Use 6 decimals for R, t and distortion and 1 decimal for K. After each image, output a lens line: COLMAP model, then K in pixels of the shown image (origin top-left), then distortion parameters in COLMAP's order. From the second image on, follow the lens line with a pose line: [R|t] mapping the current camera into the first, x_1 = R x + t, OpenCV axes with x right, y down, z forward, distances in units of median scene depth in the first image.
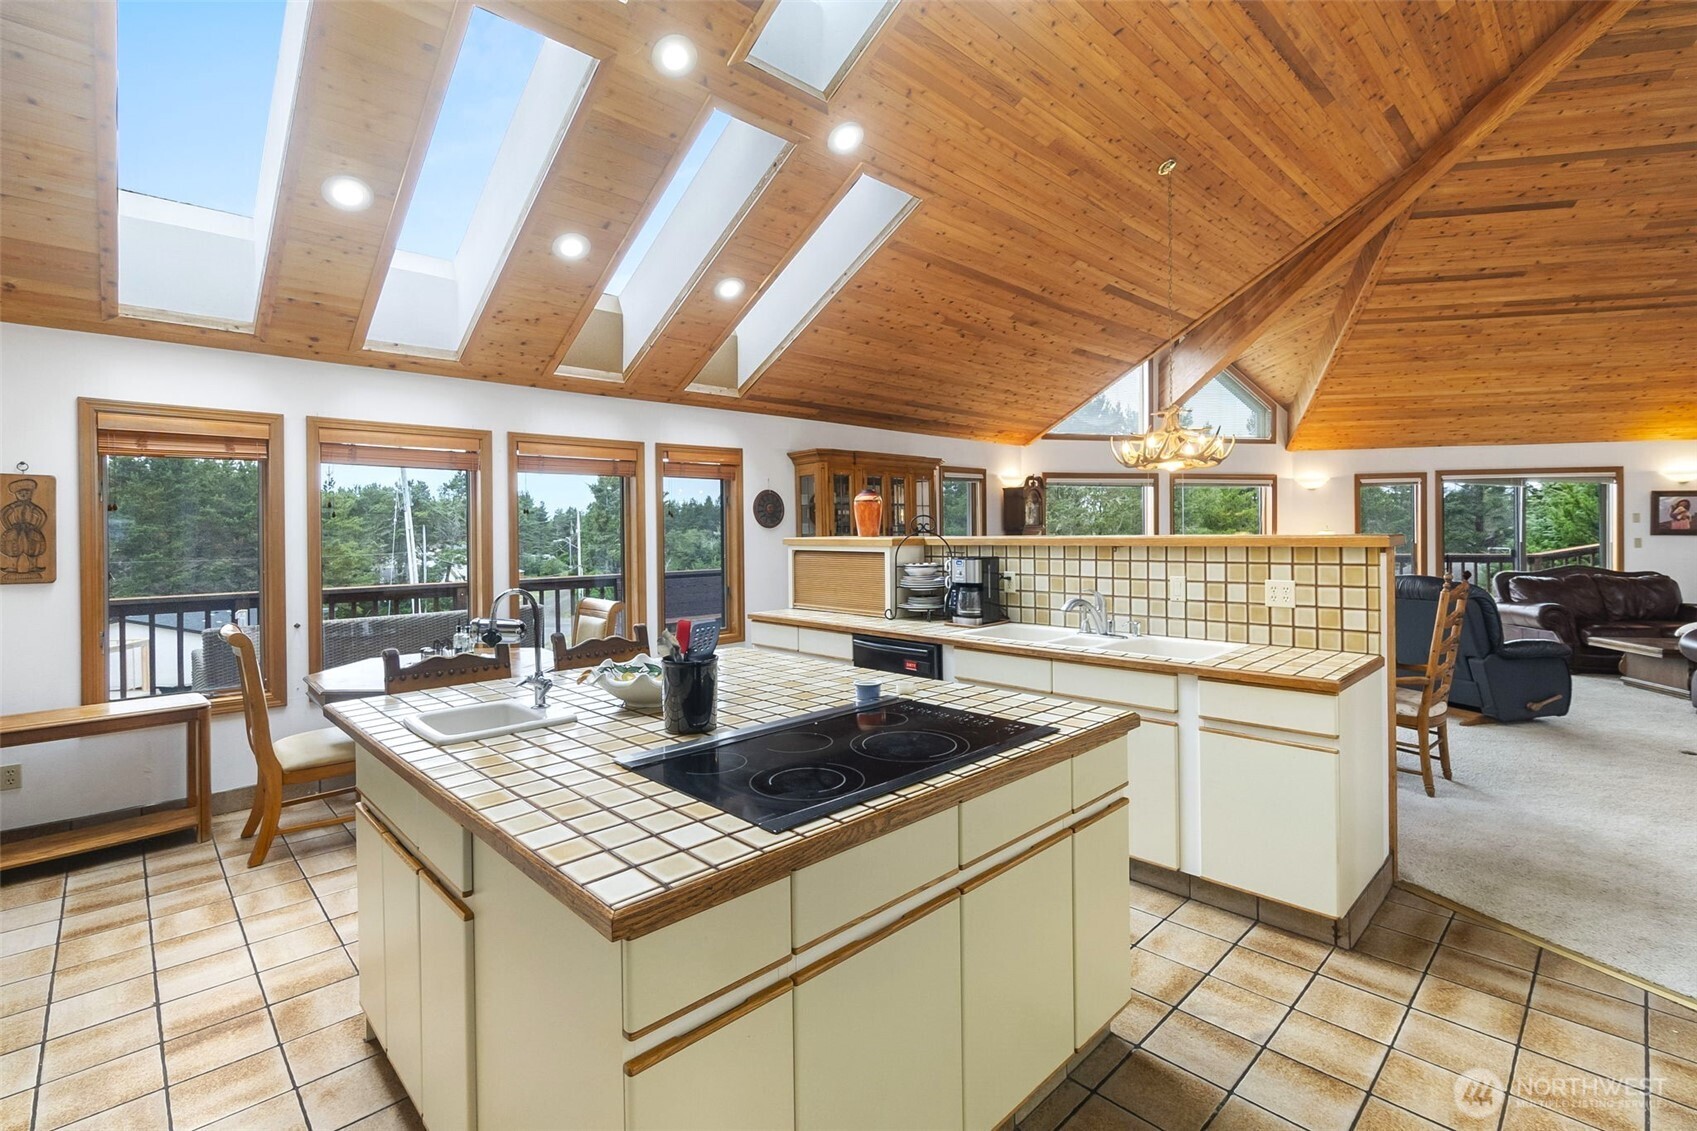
lens RADIAL K [[770.0, 0, 830.5], [0, 770.0, 531.6], [0, 0, 1]] dist [-0.001476, 0.000191]
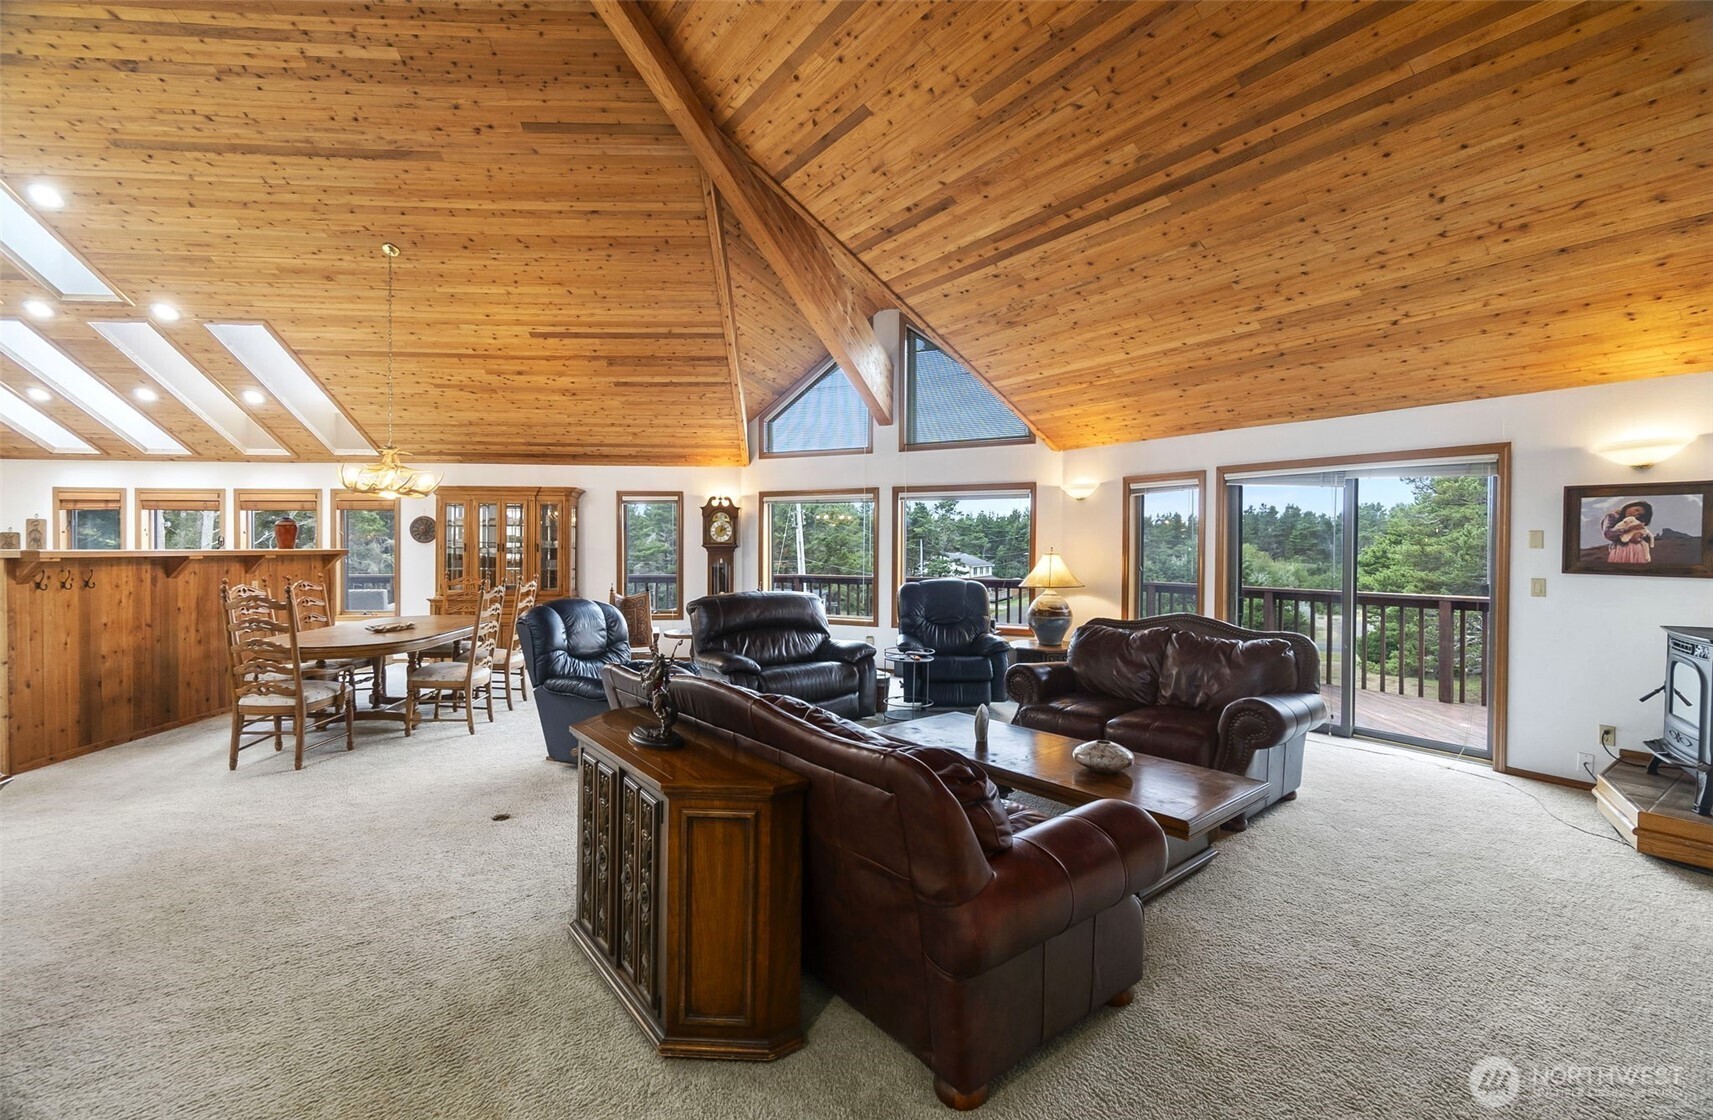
lens RADIAL K [[736.3, 0, 842.4], [0, 736.3, 557.9], [0, 0, 1]] dist [-0.002618, -0.000432]
pose [[0.770096, 0.022325, -0.637537, 1.013613], [-0.012631, 0.999725, 0.019751, -0.009035], [0.637803, -0.007157, 0.770167, 0.318282]]
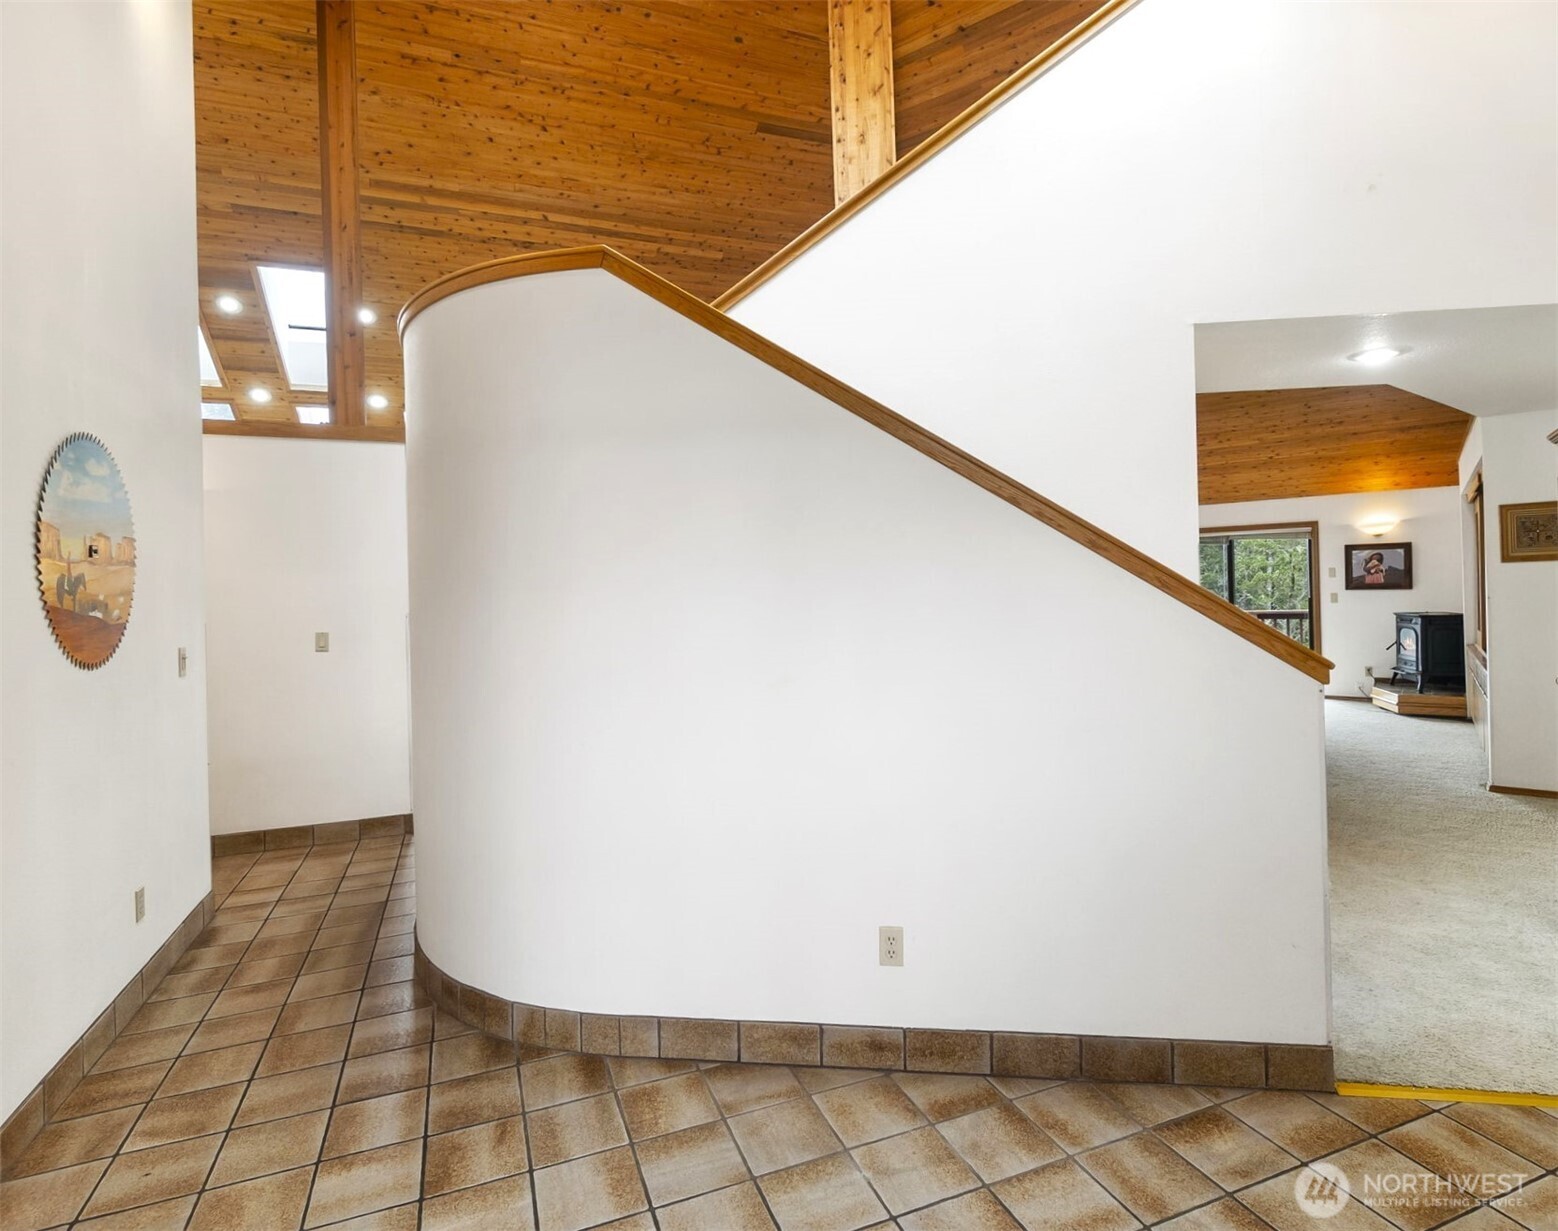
lens RADIAL K [[828.1, 0, 783.3], [0, 828.1, 603.2], [0, 0, 1]] dist [0.000163, 0.000124]
pose [[0.927977, -0.015626, -0.372310, 0.797714], [0.020533, 0.999747, 0.009219, -0.002888], [0.372071, -0.016200, 0.928063, -0.251811]]
